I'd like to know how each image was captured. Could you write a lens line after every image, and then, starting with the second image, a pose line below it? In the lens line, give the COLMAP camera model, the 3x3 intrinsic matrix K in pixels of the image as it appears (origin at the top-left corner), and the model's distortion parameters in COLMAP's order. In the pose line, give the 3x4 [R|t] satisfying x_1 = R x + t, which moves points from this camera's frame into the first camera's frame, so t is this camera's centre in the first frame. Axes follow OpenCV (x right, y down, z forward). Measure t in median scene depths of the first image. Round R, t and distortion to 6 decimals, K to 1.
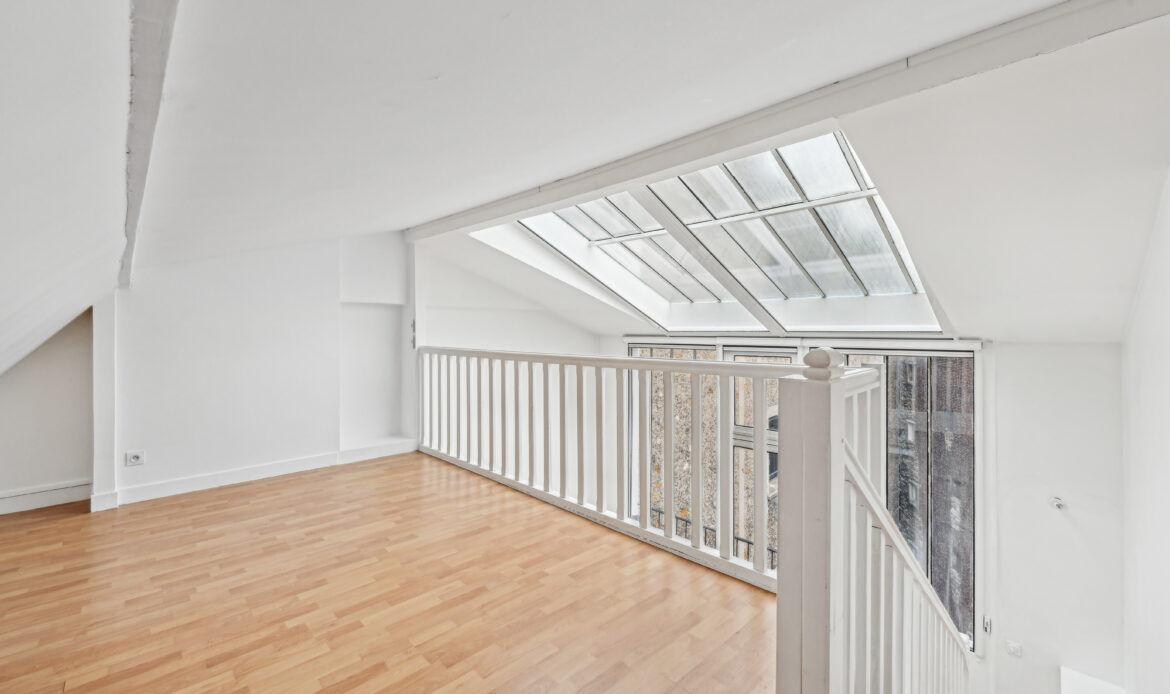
lens RADIAL K [[472.8, 0, 588.3], [0, 472.8, 334.0], [0, 0, 1]] dist [-0.008402, -0.000708]
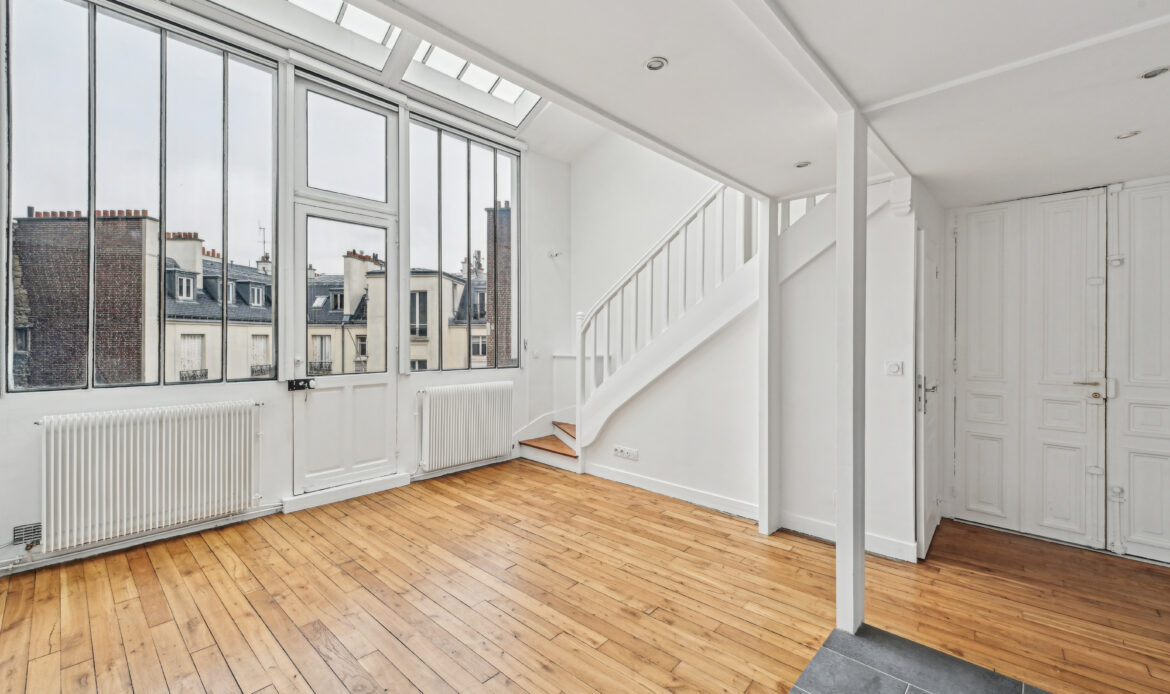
lens RADIAL K [[468.5, 0, 587.8], [0, 468.5, 337.3], [0, 0, 1]] dist [0.007301, -0.000336]
pose [[-0.025837, 0.005387, 0.999652, -0.873127], [0.006564, 0.999965, -0.005219, 0.908075], [-0.999645, 0.006427, -0.025871, 1.266236]]
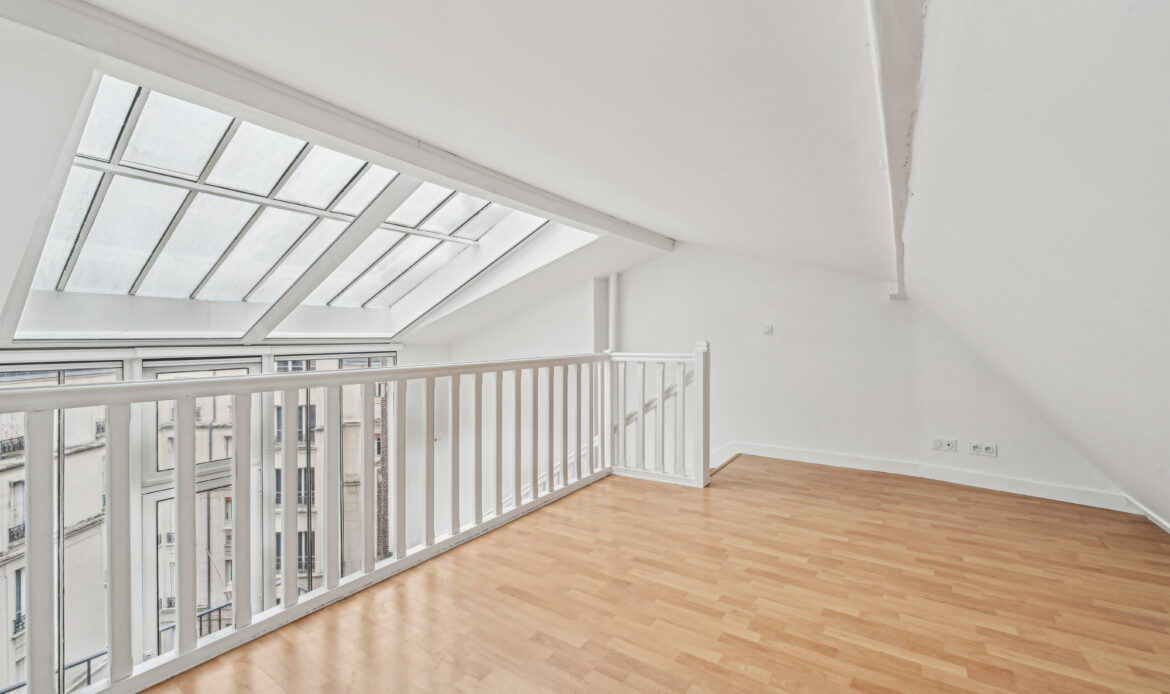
lens RADIAL K [[481.0, 0, 582.0], [0, 481.0, 332.6], [0, 0, 1]] dist [-0.000060, -0.000003]
pose [[-0.192649, 0.007671, 0.981238, -1.099894], [0.012634, 0.999906, -0.005337, -0.005986], [-0.981186, 0.011368, -0.192728, 1.094000]]
